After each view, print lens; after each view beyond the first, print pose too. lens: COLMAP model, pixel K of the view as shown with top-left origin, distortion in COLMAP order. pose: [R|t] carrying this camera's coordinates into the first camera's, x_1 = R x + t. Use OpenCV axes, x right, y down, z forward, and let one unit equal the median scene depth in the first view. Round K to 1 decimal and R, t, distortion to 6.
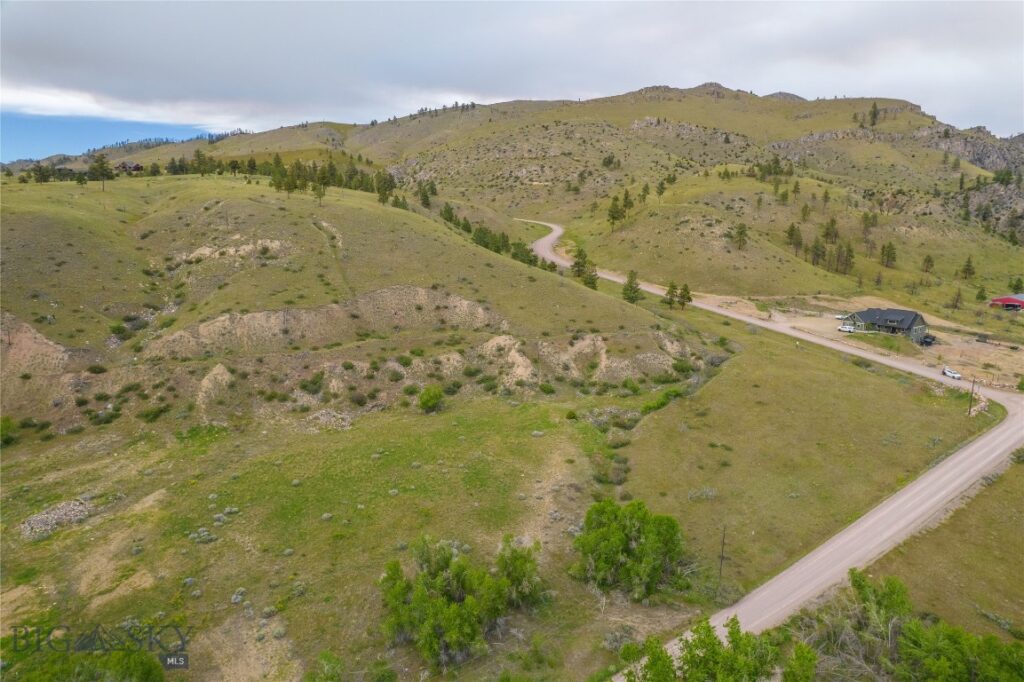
lens RADIAL K [[655.5, 0, 518.3], [0, 655.5, 349.5], [0, 0, 1]] dist [-0.076093, 0.069569]
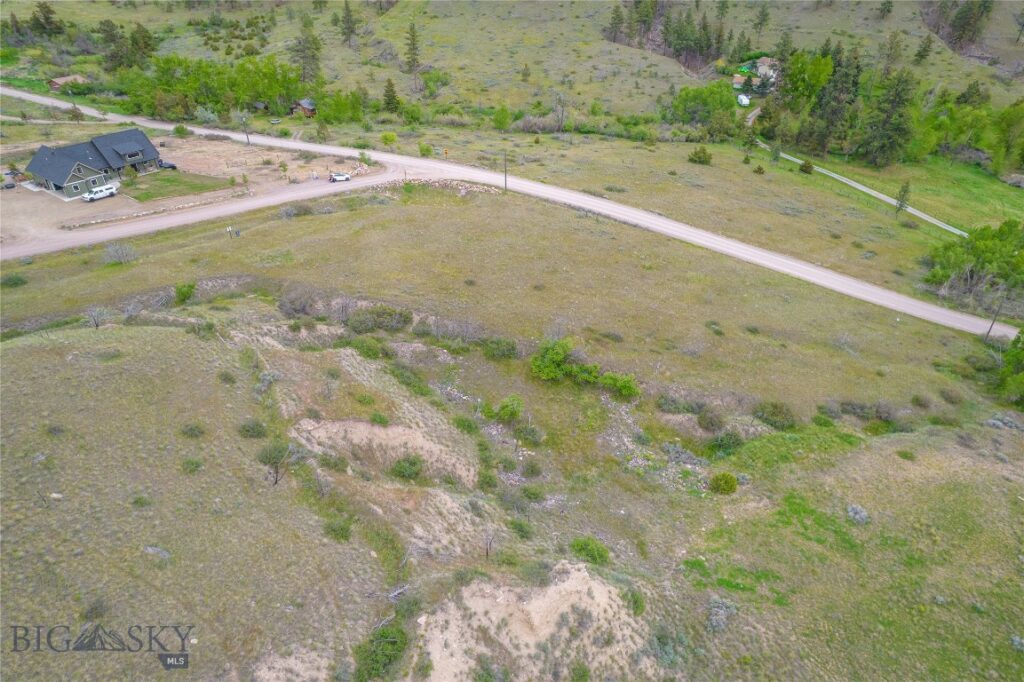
lens RADIAL K [[655.5, 0, 518.3], [0, 655.5, 349.5], [0, 0, 1]] dist [-0.076093, 0.069569]
pose [[-0.328055, -0.517204, 0.790494, -0.145664], [0.194033, 0.782069, 0.592215, -0.214530], [-0.924517, 0.347661, -0.156208, 0.916357]]
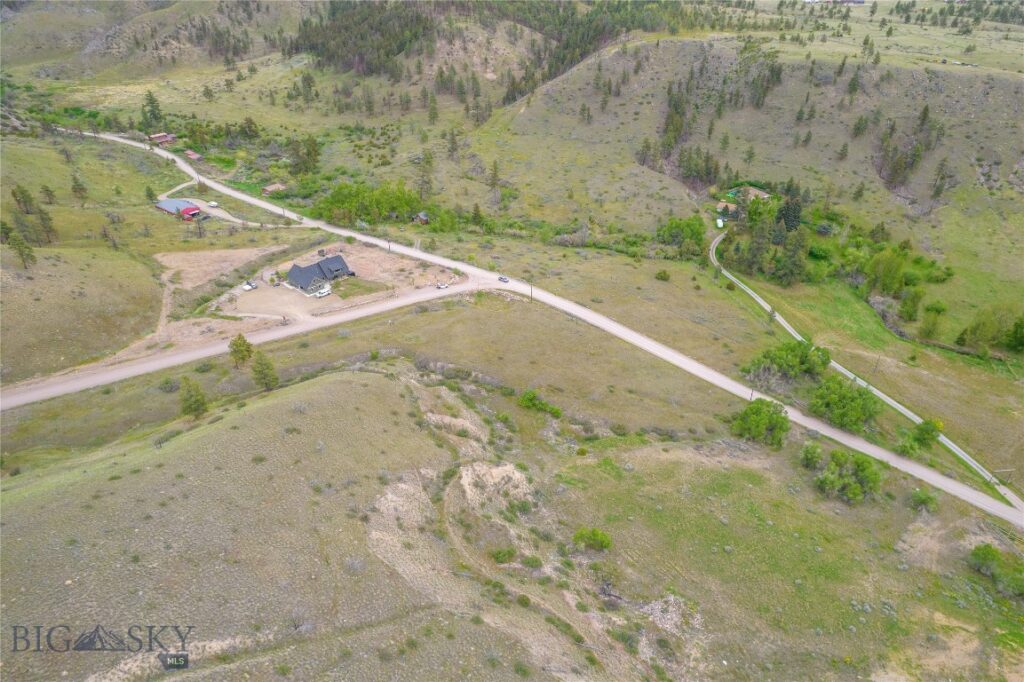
lens RADIAL K [[655.5, 0, 518.3], [0, 655.5, 349.5], [0, 0, 1]] dist [-0.076093, 0.069569]
pose [[-0.192775, -0.508979, 0.838915, -0.633757], [0.200084, 0.816599, 0.541417, -0.569057], [-0.960627, 0.272225, -0.055582, 0.880520]]
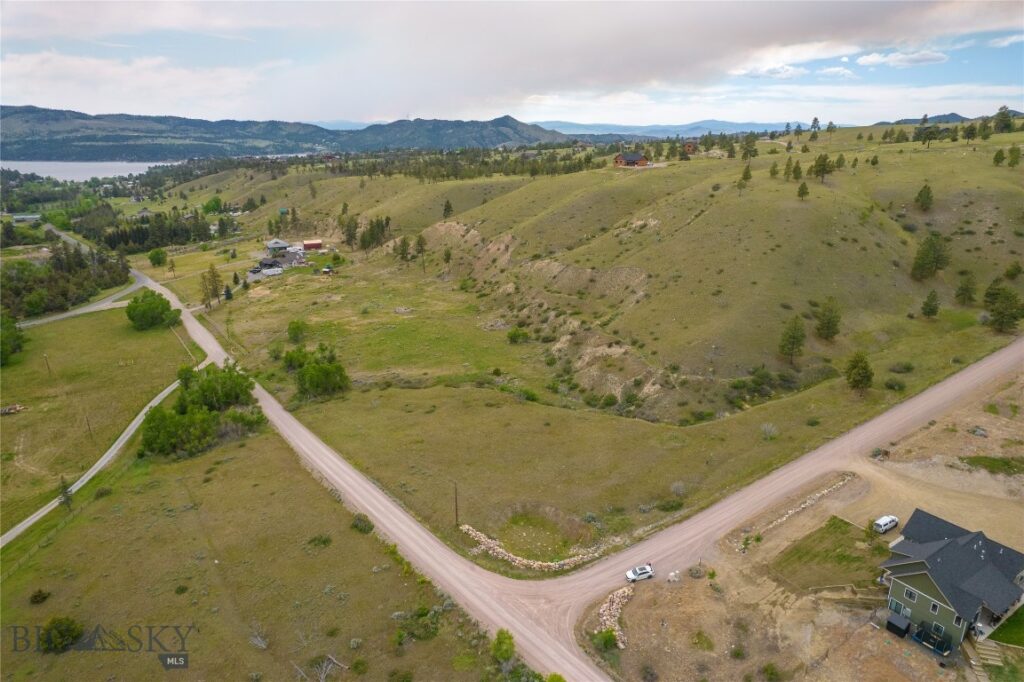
lens RADIAL K [[655.5, 0, 518.3], [0, 655.5, 349.5], [0, 0, 1]] dist [-0.076093, 0.069569]
pose [[-0.004144, 0.318608, -0.947878, 1.112603], [-0.196351, 0.929174, 0.313179, -0.313284], [0.980525, 0.187414, 0.058709, 0.742875]]
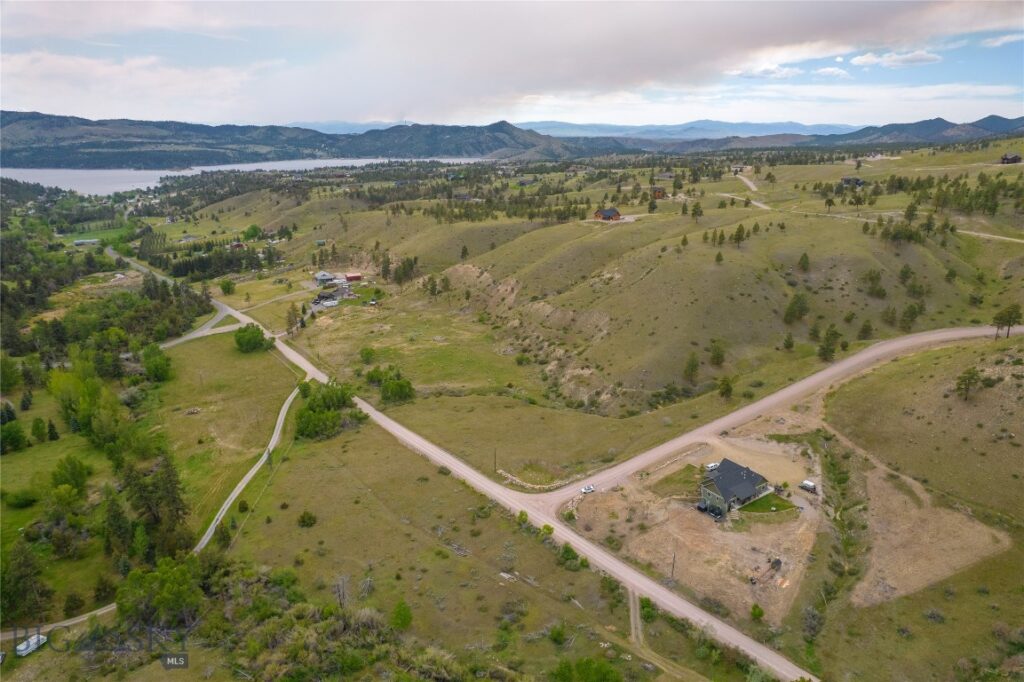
lens RADIAL K [[655.5, 0, 518.3], [0, 655.5, 349.5], [0, 0, 1]] dist [-0.076093, 0.069569]
pose [[0.002943, 0.319423, -0.947608, 1.677777], [-0.196313, 0.929357, 0.312661, -0.554655], [0.980537, 0.185107, 0.065442, 0.670297]]
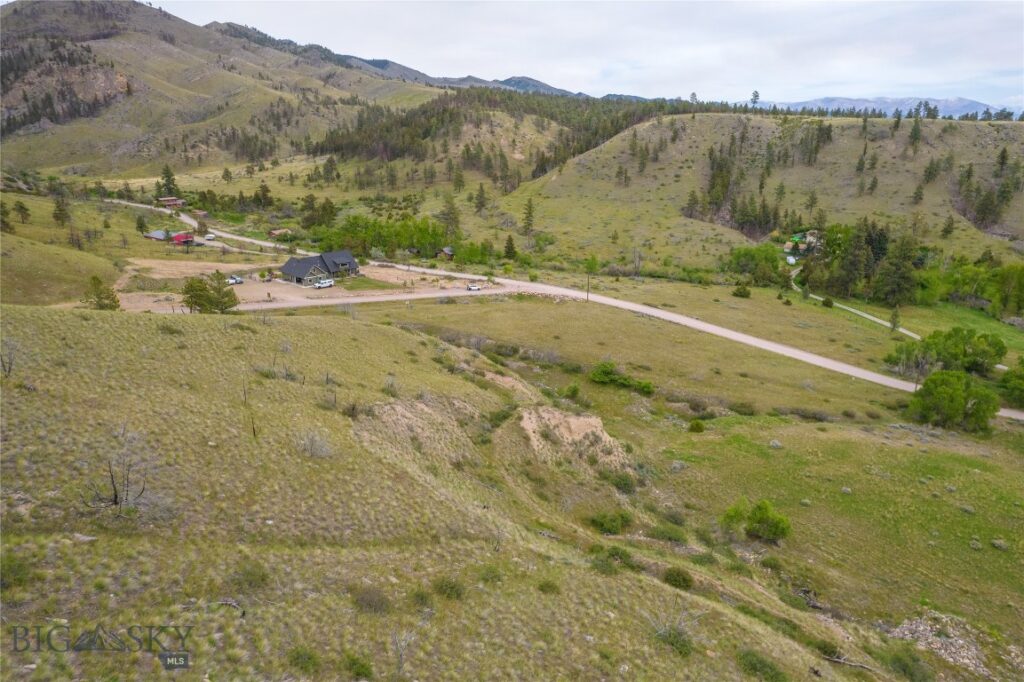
lens RADIAL K [[655.5, 0, 518.3], [0, 655.5, 349.5], [0, 0, 1]] dist [-0.076093, 0.069569]
pose [[-0.173554, -0.306611, 0.935879, -0.454023], [0.201299, 0.919192, 0.338474, -0.226419], [-0.964032, 0.247135, -0.097809, 0.982097]]
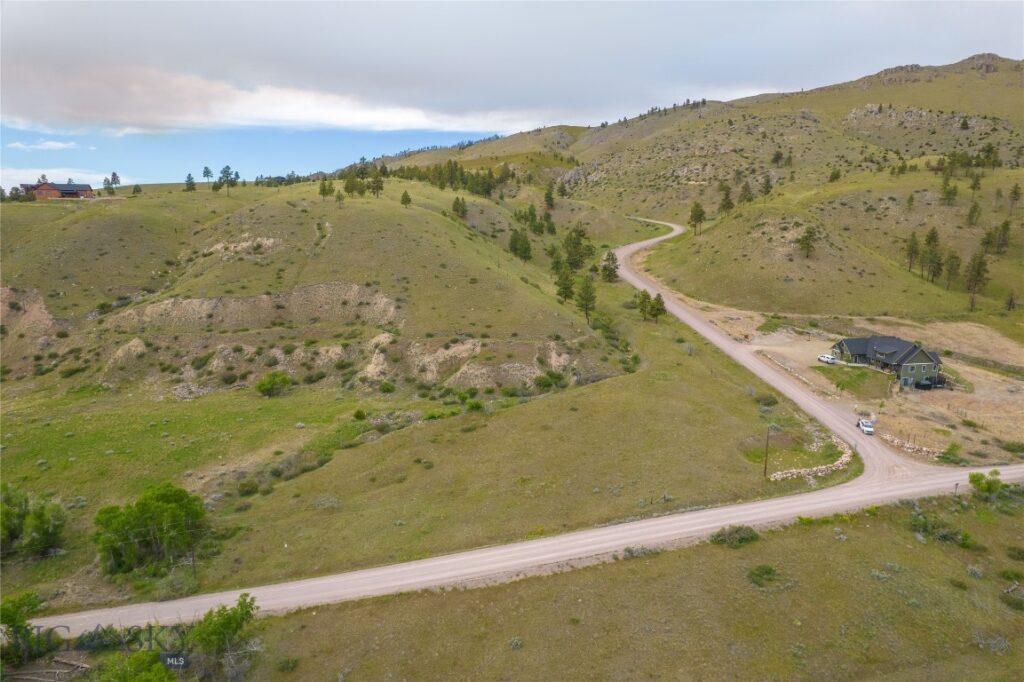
lens RADIAL K [[655.5, 0, 518.3], [0, 655.5, 349.5], [0, 0, 1]] dist [-0.076093, 0.069569]
pose [[0.913804, 0.082574, -0.397672, 0.548711], [-0.082860, 0.996425, 0.016498, -0.028622], [0.397613, 0.017876, 0.917379, 0.128445]]
